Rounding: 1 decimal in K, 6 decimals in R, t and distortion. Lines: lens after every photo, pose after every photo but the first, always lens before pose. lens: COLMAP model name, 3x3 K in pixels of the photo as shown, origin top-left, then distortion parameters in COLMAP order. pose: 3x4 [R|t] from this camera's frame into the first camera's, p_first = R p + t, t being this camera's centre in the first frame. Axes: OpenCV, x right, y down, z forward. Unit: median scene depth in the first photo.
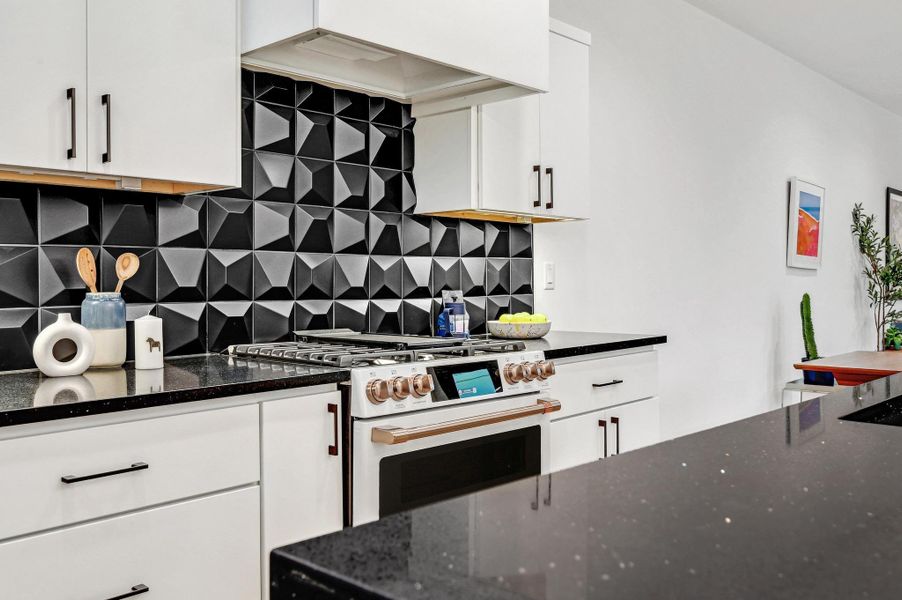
lens RADIAL K [[805.6, 0, 453.4], [0, 805.6, 278.8], [0, 0, 1]] dist [-0.005969, -0.003618]
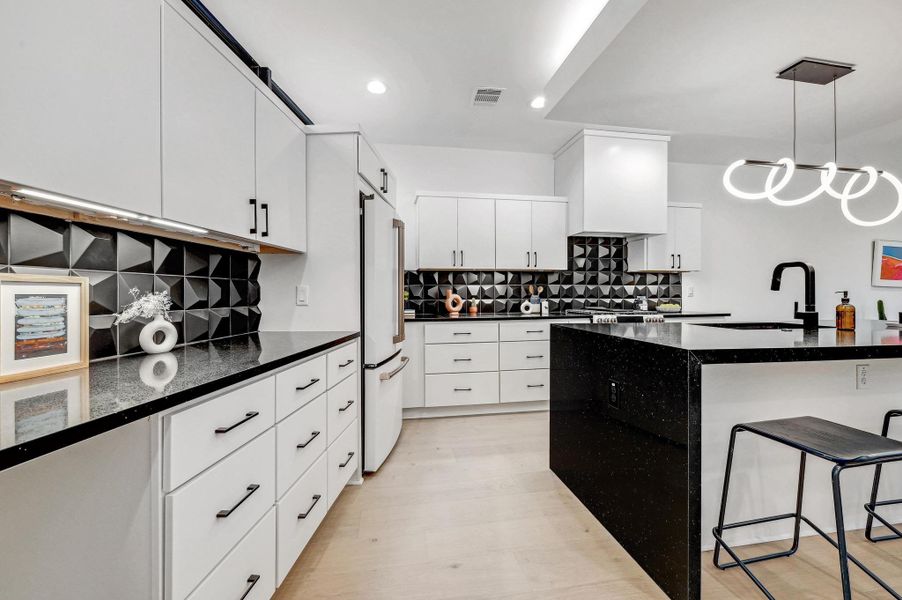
lens RADIAL K [[363.1, 0, 450.5], [0, 363.1, 292.1], [0, 0, 1]] dist [-0.000587, 0.000016]
pose [[0.797323, 0.001618, -0.603551, 0.292421], [-0.000529, 0.999998, 0.001982, -0.003978], [0.603553, -0.001260, 0.797322, -0.638733]]
